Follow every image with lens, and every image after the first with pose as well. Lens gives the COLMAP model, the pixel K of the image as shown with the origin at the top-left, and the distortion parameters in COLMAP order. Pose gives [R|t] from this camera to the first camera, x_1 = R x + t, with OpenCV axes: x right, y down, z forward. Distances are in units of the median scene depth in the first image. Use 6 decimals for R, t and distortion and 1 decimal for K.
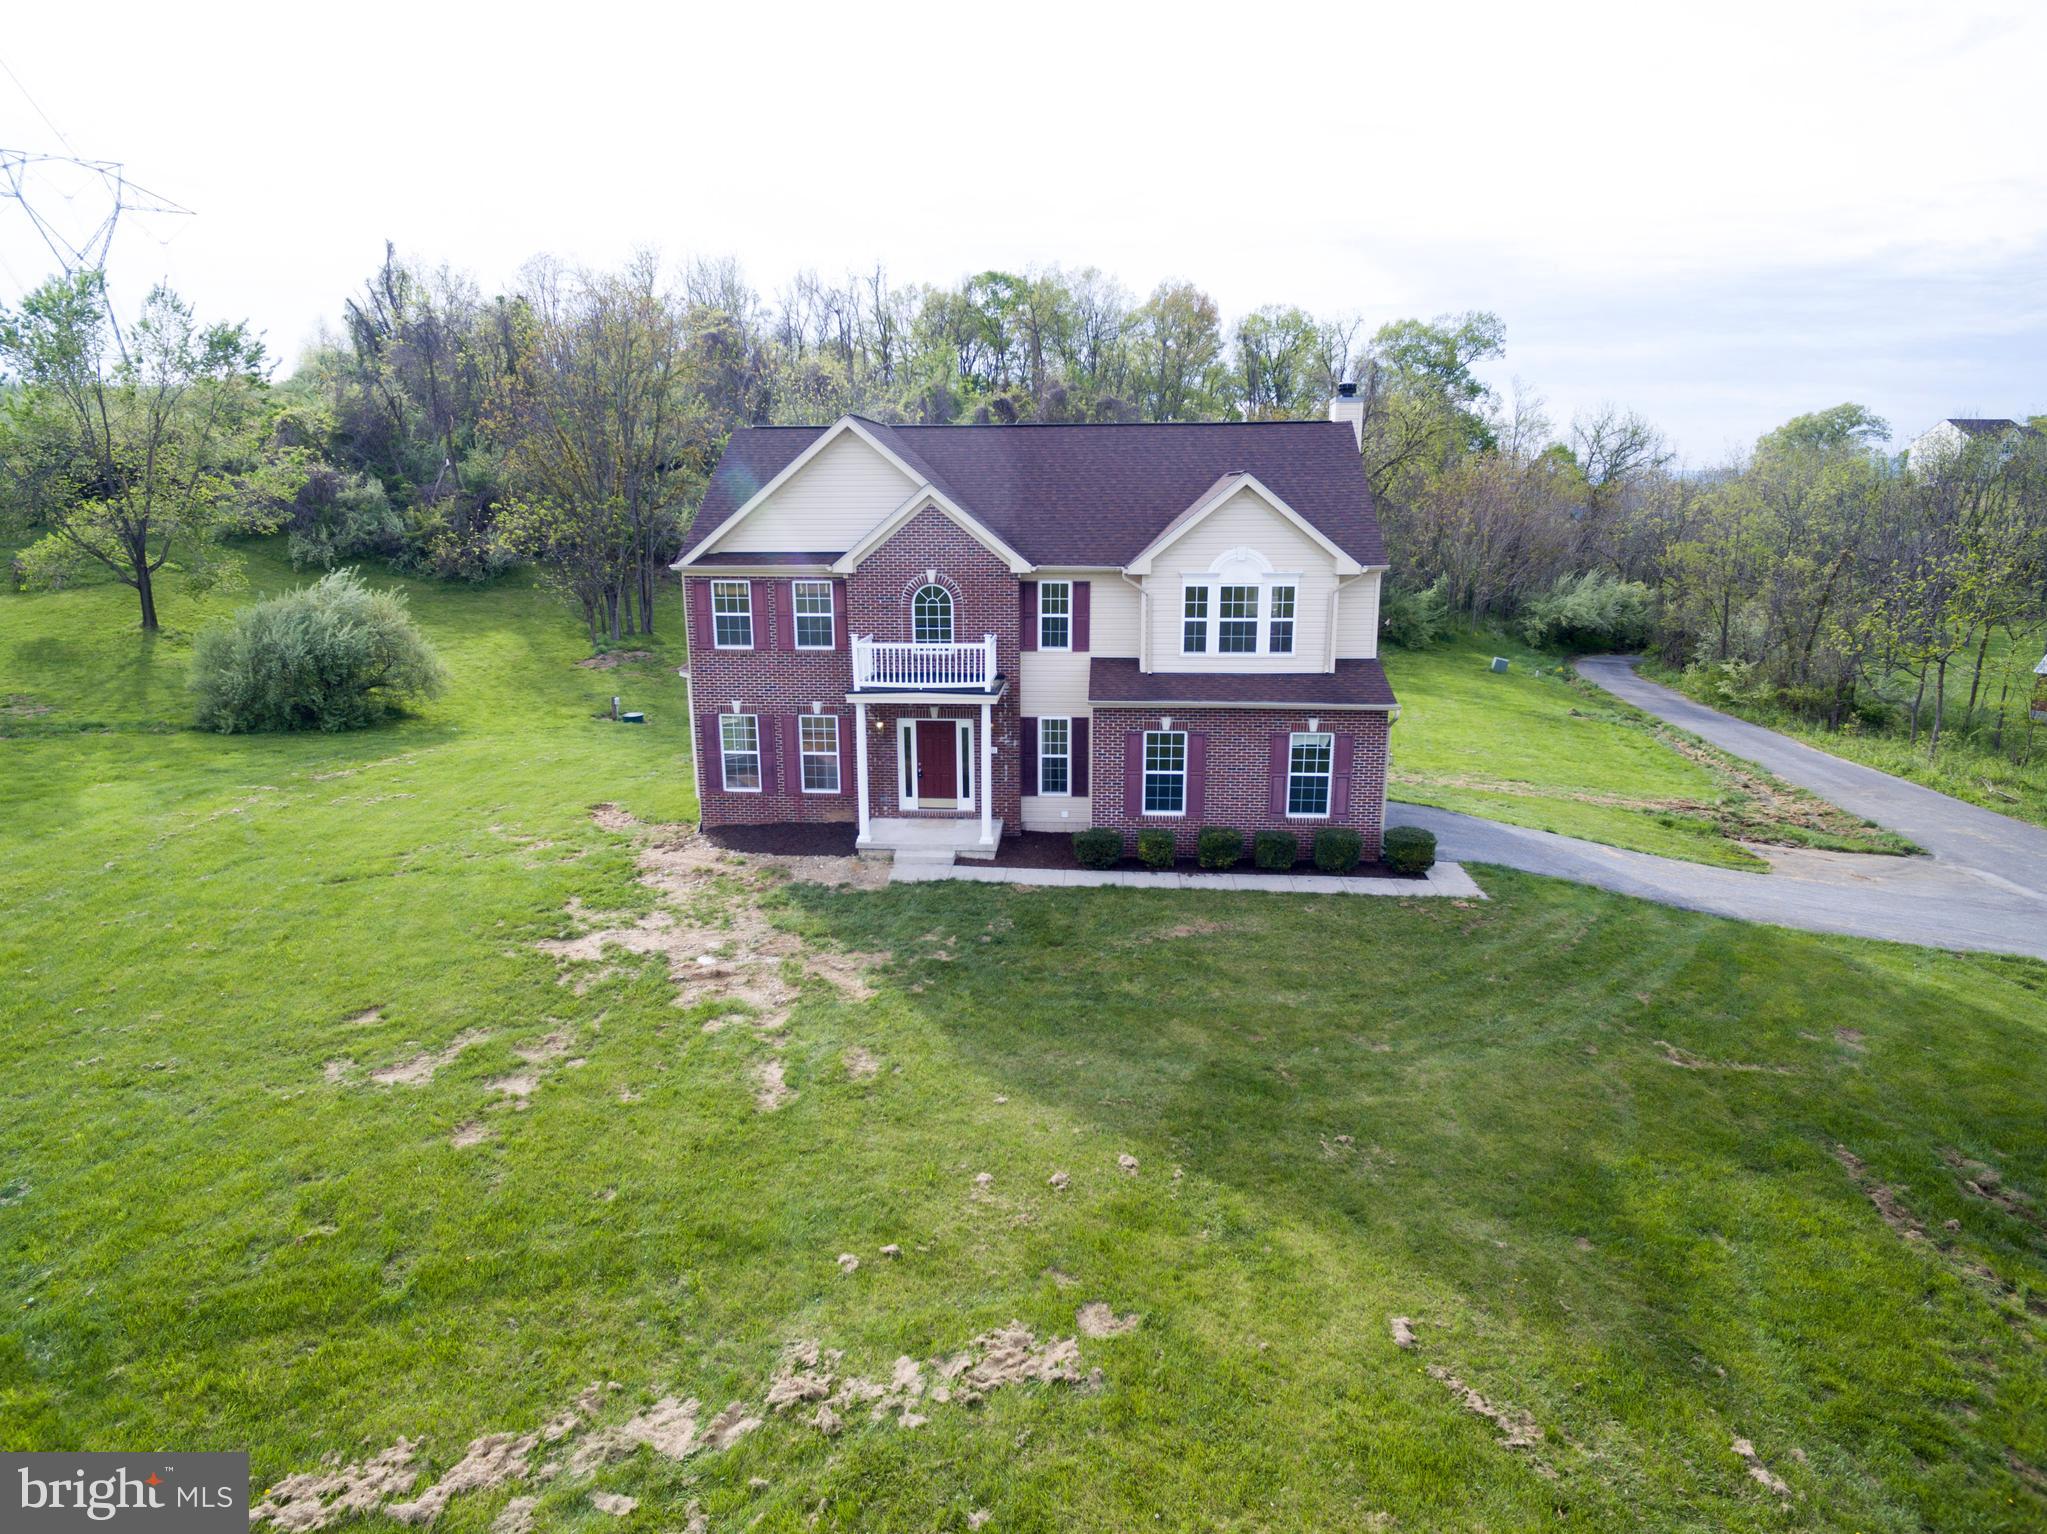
lens RADIAL K [[1142.4, 0, 1023.5], [0, 1142.4, 767.0], [0, 0, 1]] dist [0.001556, 0.009054]
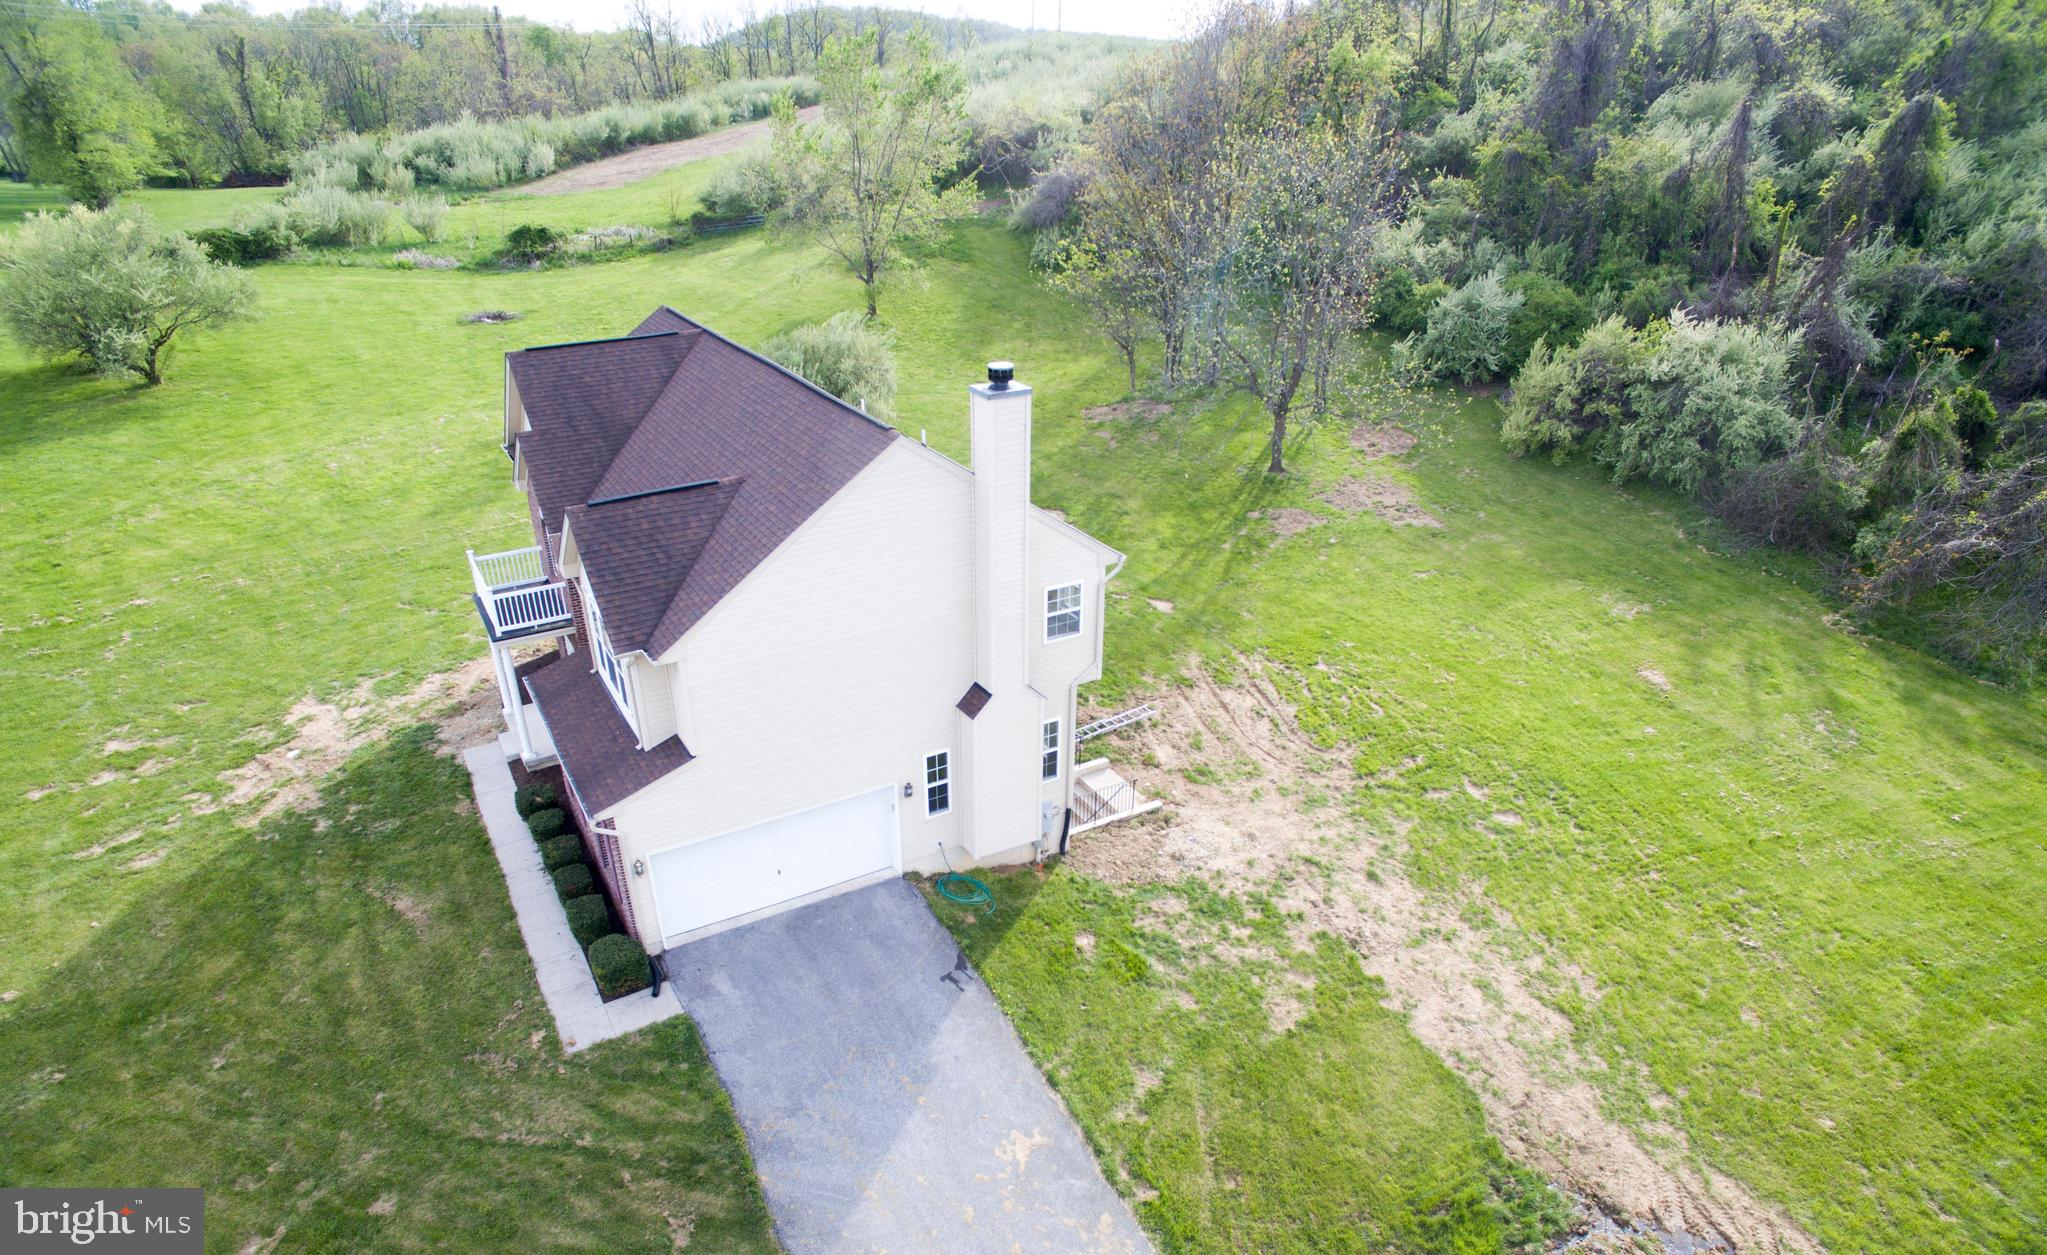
lens RADIAL K [[1169.0, 0, 1019.1], [0, 1169.0, 784.0], [0, 0, 1]] dist [-0.100726, 0.062925]
pose [[0.566063, 0.443795, -0.694708, 1.062135], [-0.201164, 0.891609, 0.405668, -0.477862], [0.799441, -0.089884, 0.593982, 0.710041]]
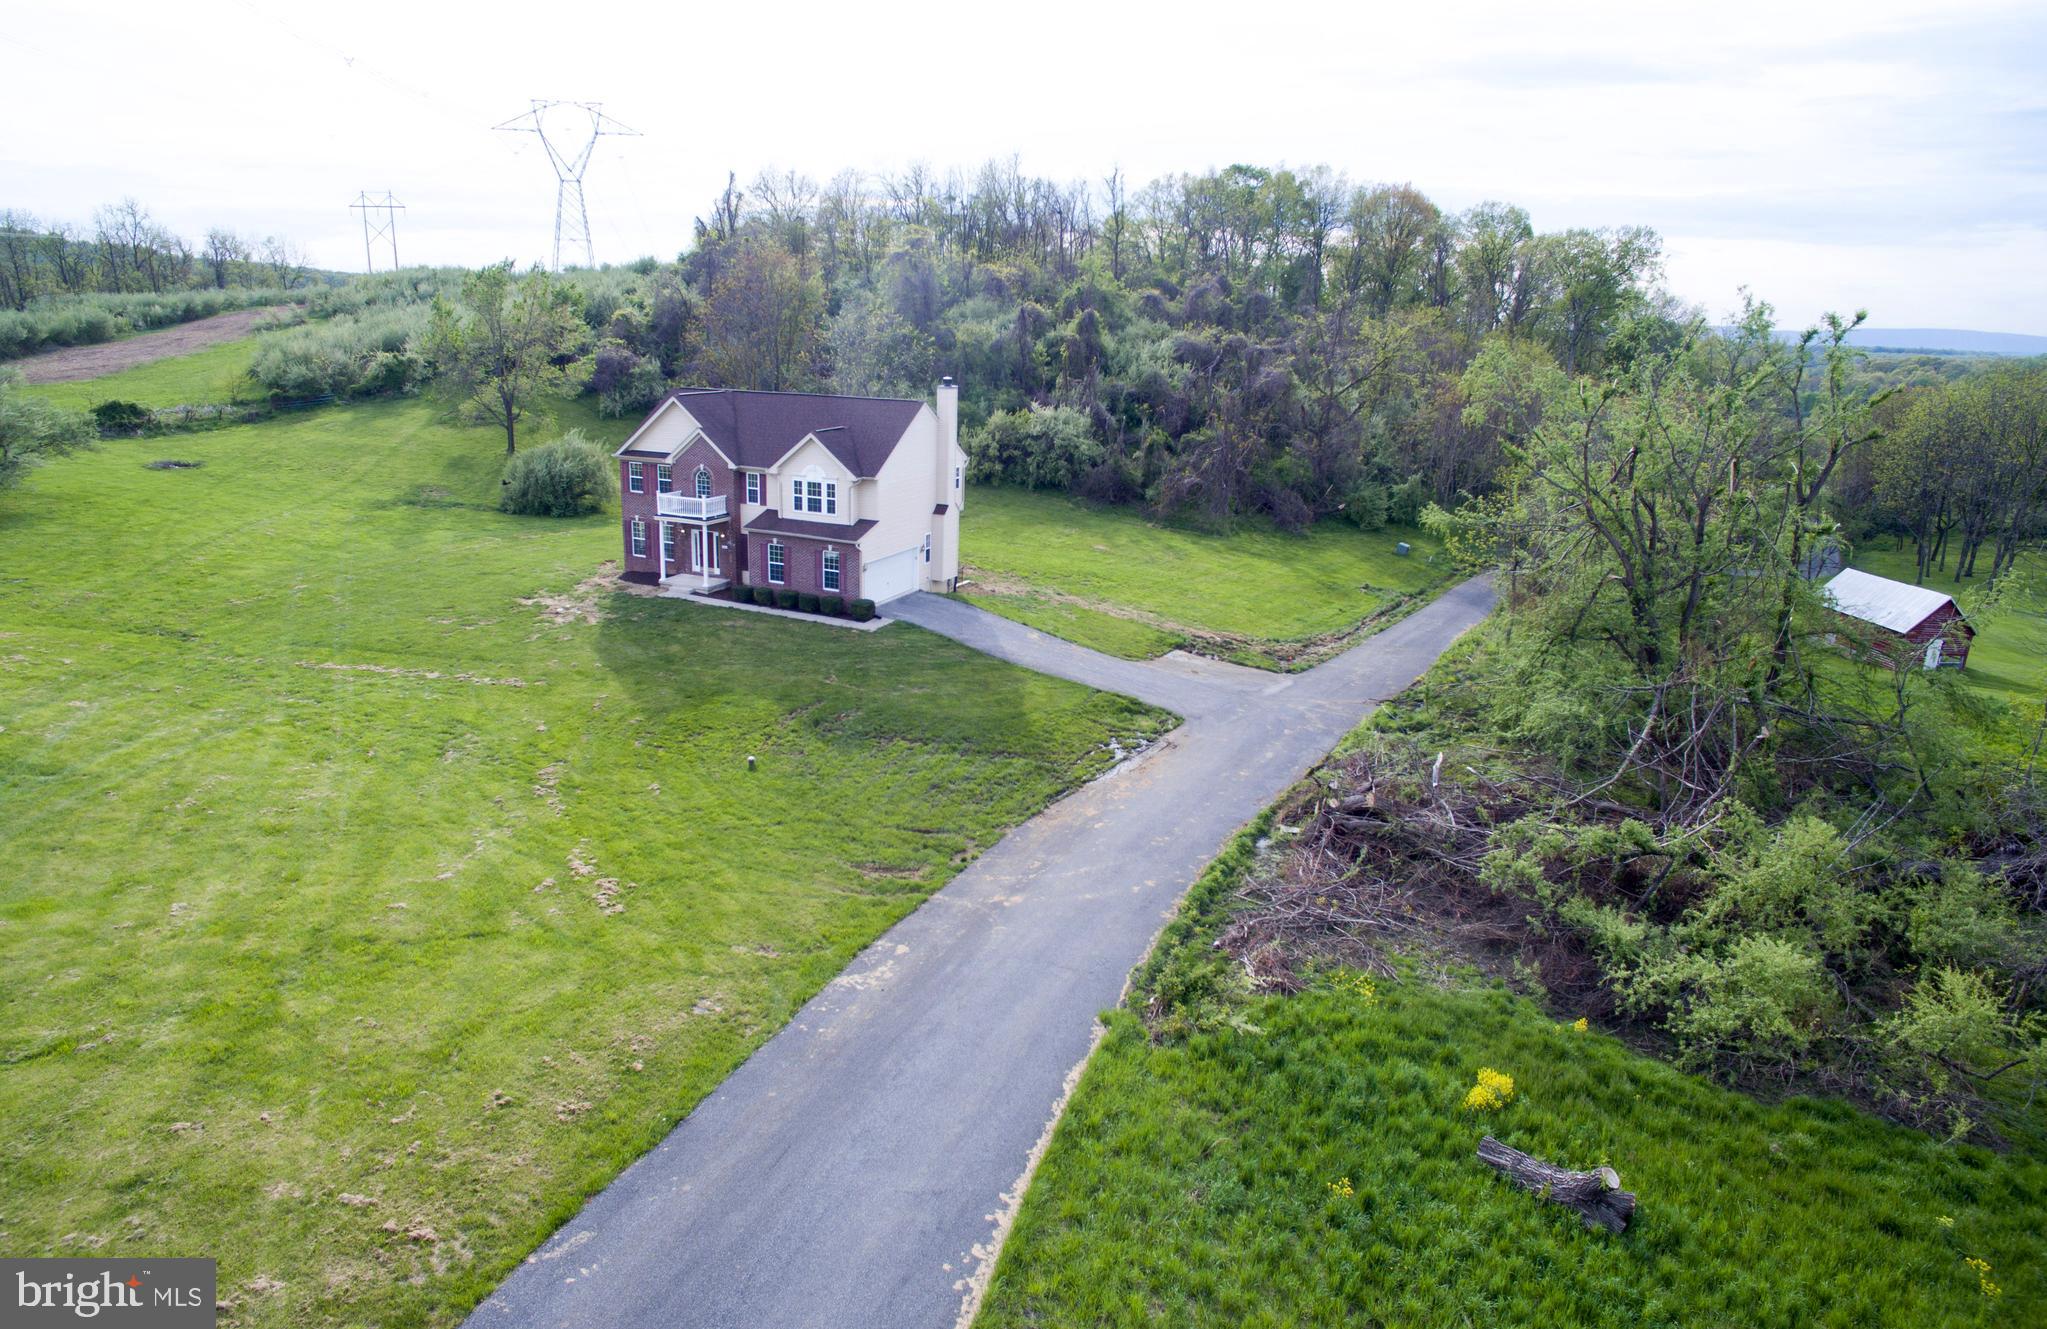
lens RADIAL K [[1177.6, 0, 1023.5], [0, 1177.6, 664.5], [0, 0, 1]] dist [-0.118251, 0.069586]
pose [[0.941943, 0.129426, -0.309827, 1.302800], [-0.114421, 0.991224, 0.066205, -0.005827], [0.315677, -0.026911, 0.948485, -1.004701]]
